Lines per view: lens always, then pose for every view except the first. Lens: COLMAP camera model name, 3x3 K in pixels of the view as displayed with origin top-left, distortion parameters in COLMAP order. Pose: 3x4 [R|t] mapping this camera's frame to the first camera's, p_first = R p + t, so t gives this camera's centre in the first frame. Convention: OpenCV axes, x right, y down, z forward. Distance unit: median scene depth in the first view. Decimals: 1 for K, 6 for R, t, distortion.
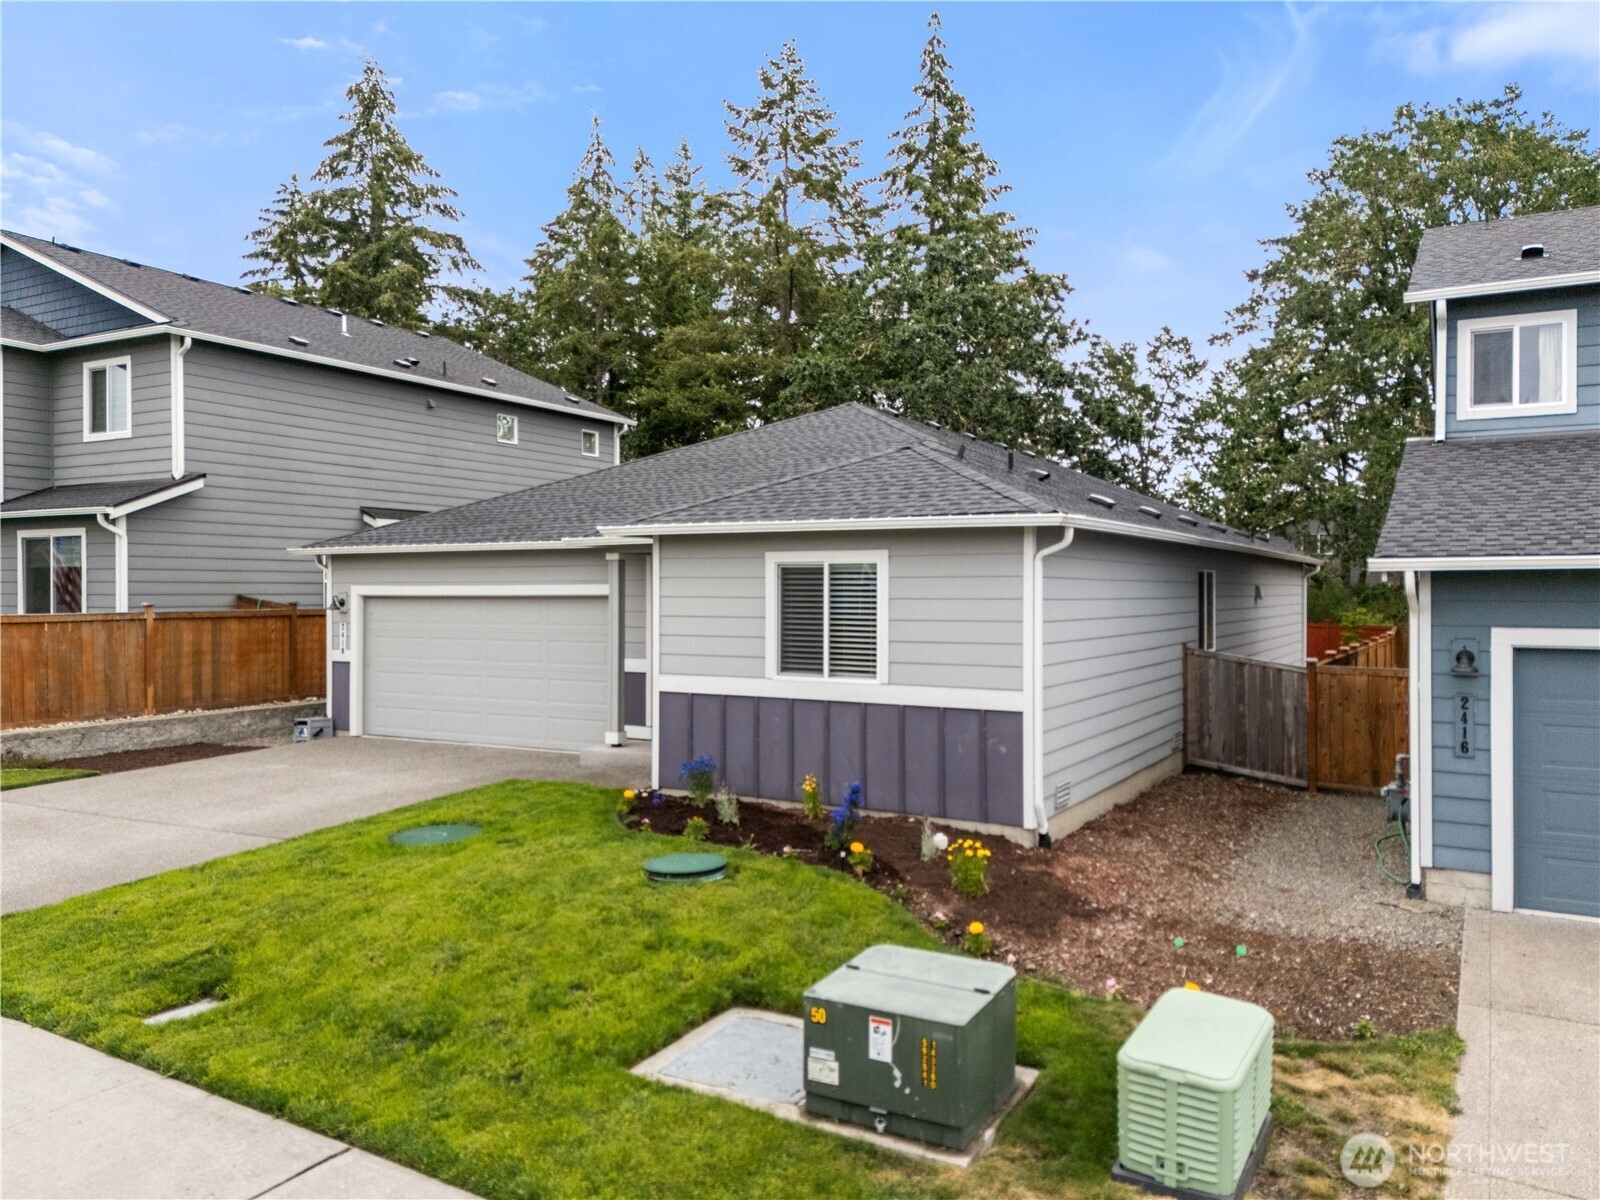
lens RADIAL K [[1170.7, 0, 803.6], [0, 1170.7, 595.1], [0, 0, 1]] dist [0.084291, -0.079421]
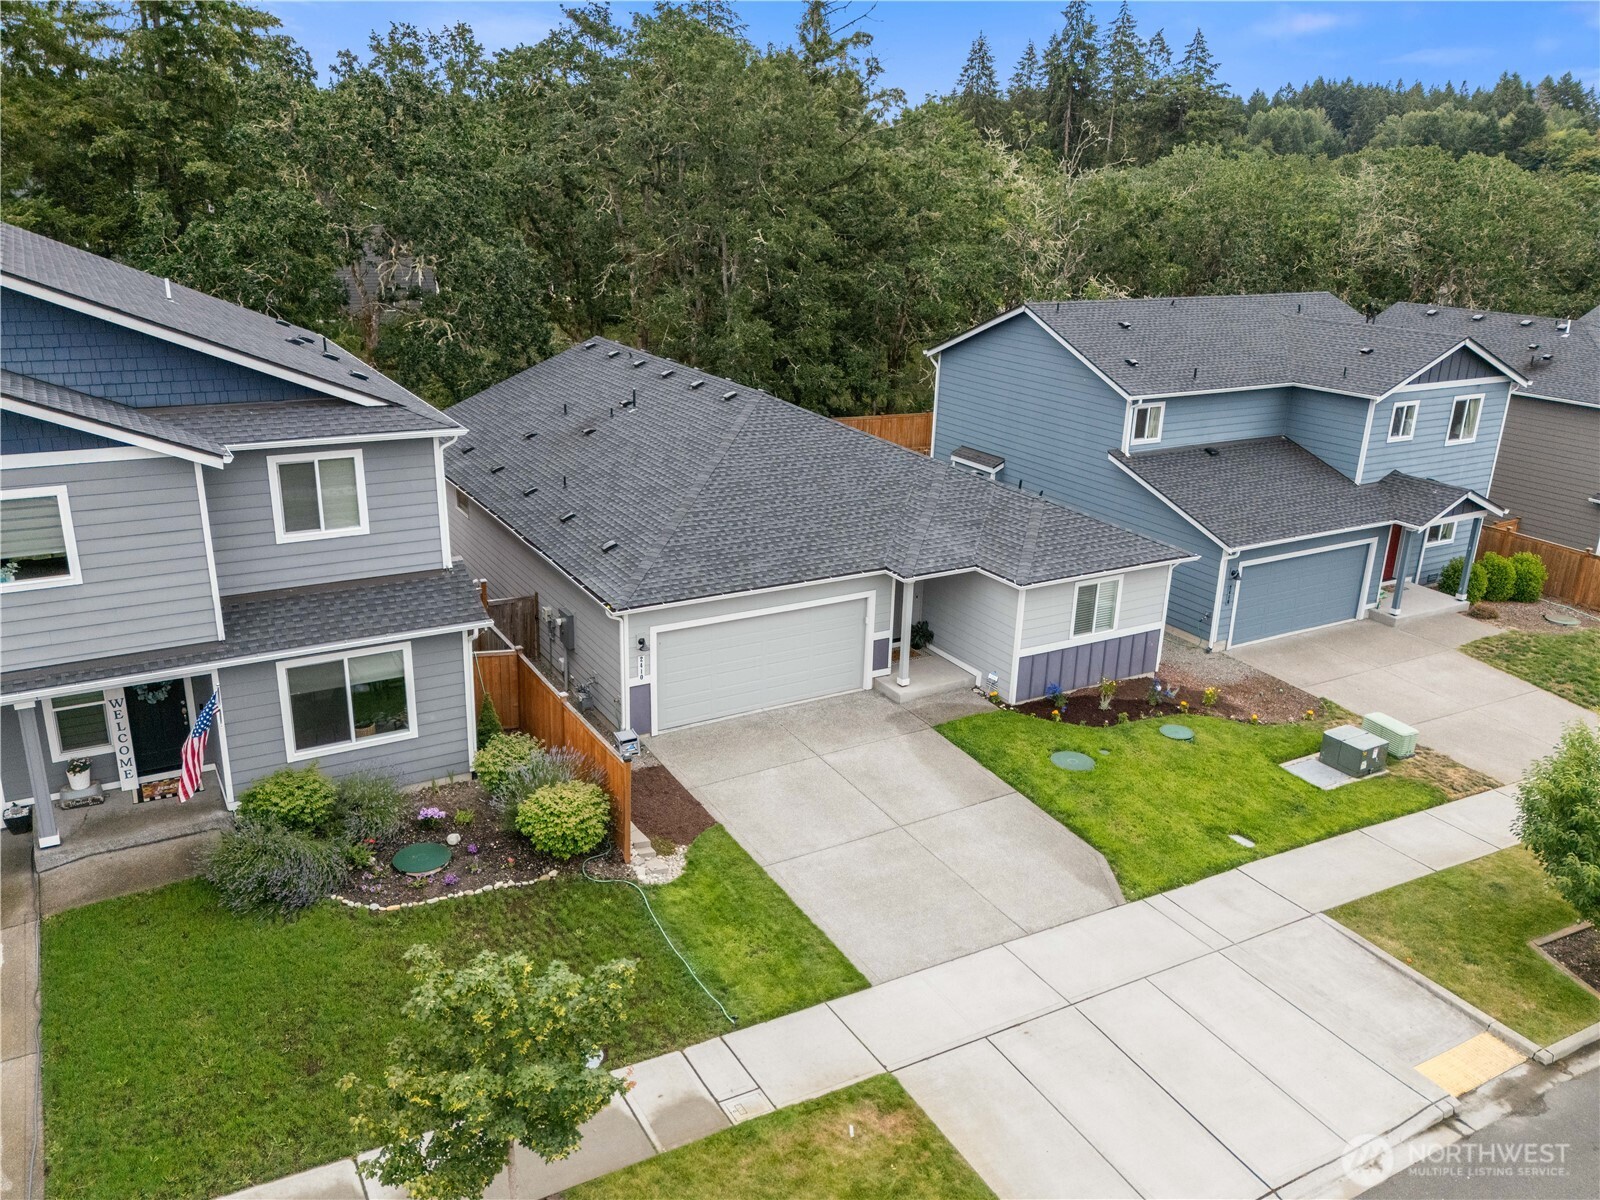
lens RADIAL K [[1219.3, 0, 800.0], [0, 1219.3, 600.0], [0, 0, 1]] dist [0.105453, -0.161080]
pose [[0.500743, -0.269362, 0.822618, -2.112134], [-0.025829, 0.945276, 0.325248, -0.714147], [-0.865211, -0.184113, 0.466382, 0.416191]]
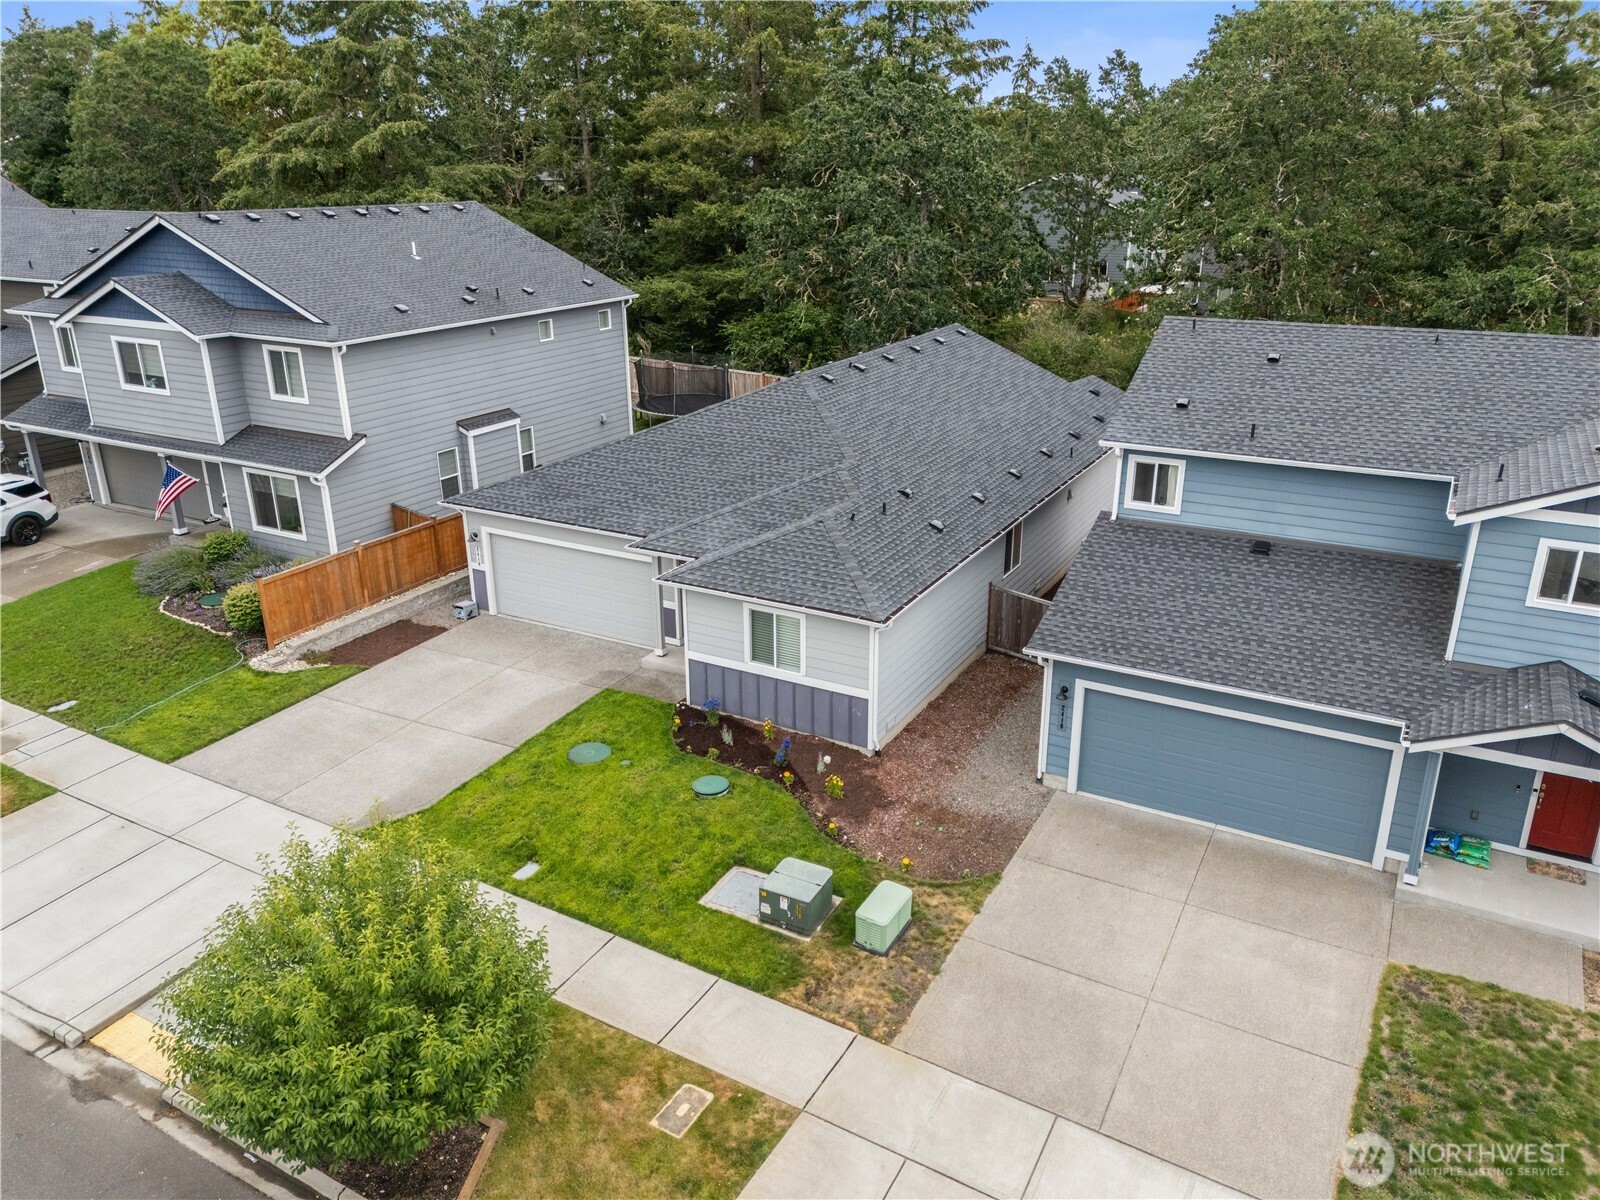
lens RADIAL K [[1170.7, 0, 803.6], [0, 1170.7, 595.1], [0, 0, 1]] dist [0.084291, -0.079421]
pose [[0.999869, -0.009534, 0.013083, 0.042310], [0.004439, 0.938662, 0.344811, -0.719559], [-0.015568, -0.344708, 0.938581, -0.802947]]
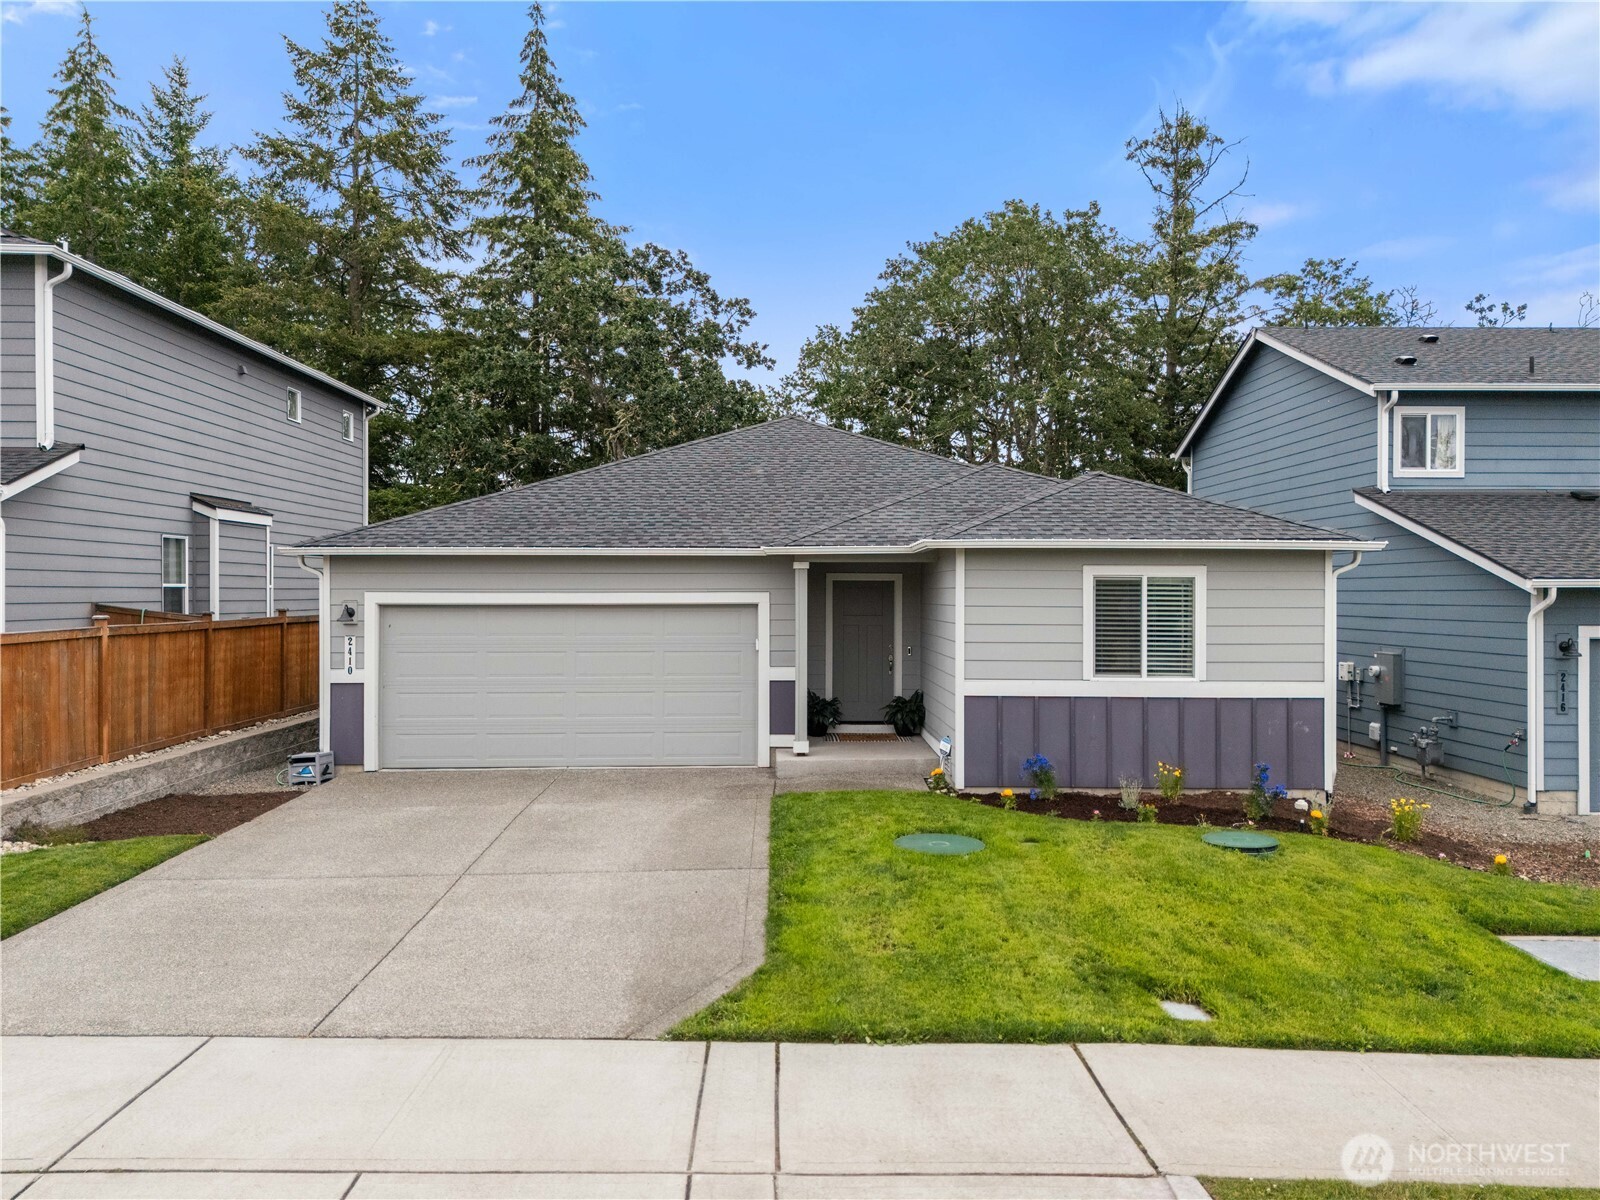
lens RADIAL K [[1170.7, 0, 803.6], [0, 1170.7, 595.1], [0, 0, 1]] dist [0.084291, -0.079421]
pose [[0.856362, 0.000157, 0.516376, -0.856588], [0.000191, 1.000000, -0.000621, -0.008837], [-0.516376, 0.000630, 0.856362, 0.184916]]
